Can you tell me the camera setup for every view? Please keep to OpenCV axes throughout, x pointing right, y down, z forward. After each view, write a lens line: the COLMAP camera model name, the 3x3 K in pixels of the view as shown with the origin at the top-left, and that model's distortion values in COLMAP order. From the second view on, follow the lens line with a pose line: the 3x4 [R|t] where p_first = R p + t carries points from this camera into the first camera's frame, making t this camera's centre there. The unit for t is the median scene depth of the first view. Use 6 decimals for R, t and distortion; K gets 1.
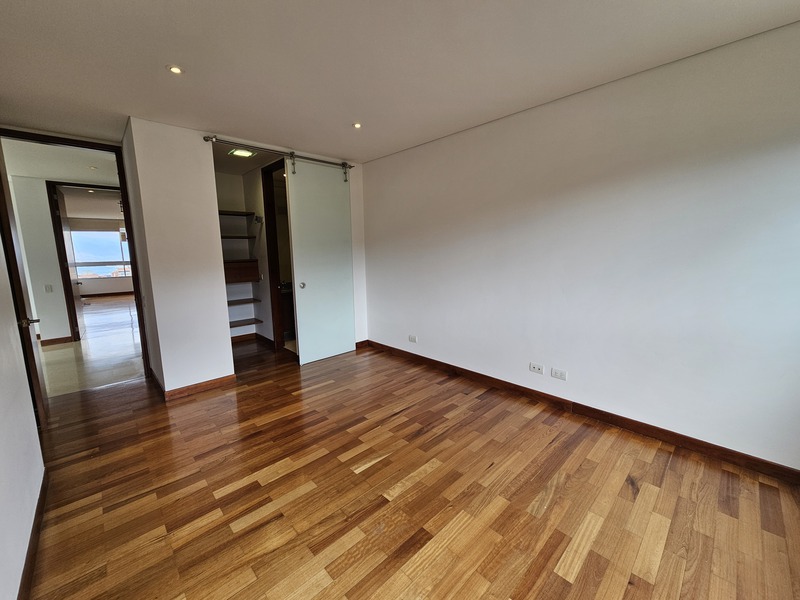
lens RADIAL K [[326.4, 0, 398.9], [0, 326.4, 298.8], [0, 0, 1]] dist [-0.001004, 0.000592]
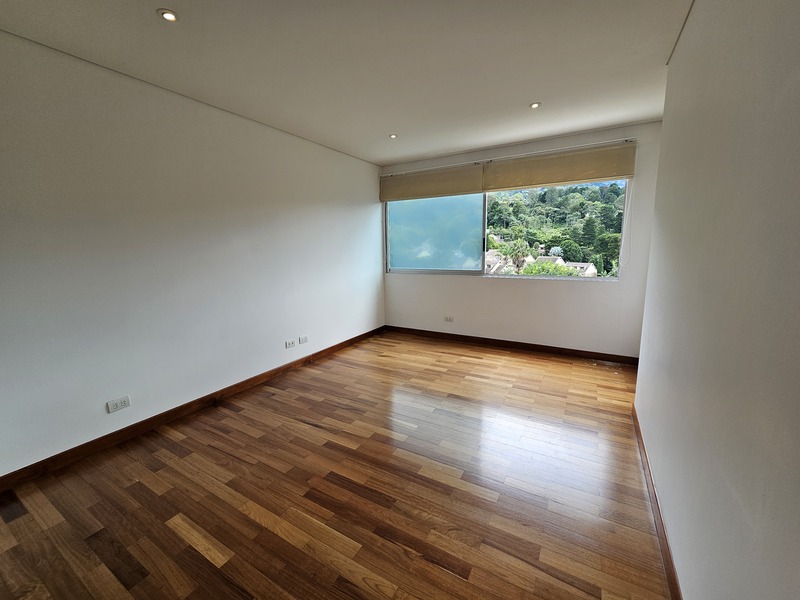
lens RADIAL K [[326.4, 0, 398.0], [0, 326.4, 297.1], [0, 0, 1]] dist [-0.001004, 0.000592]
pose [[-0.273379, -0.128661, 0.953263, -0.938782], [0.165343, 0.969978, 0.178335, -0.121797], [-0.947589, 0.206369, -0.243899, 0.990218]]
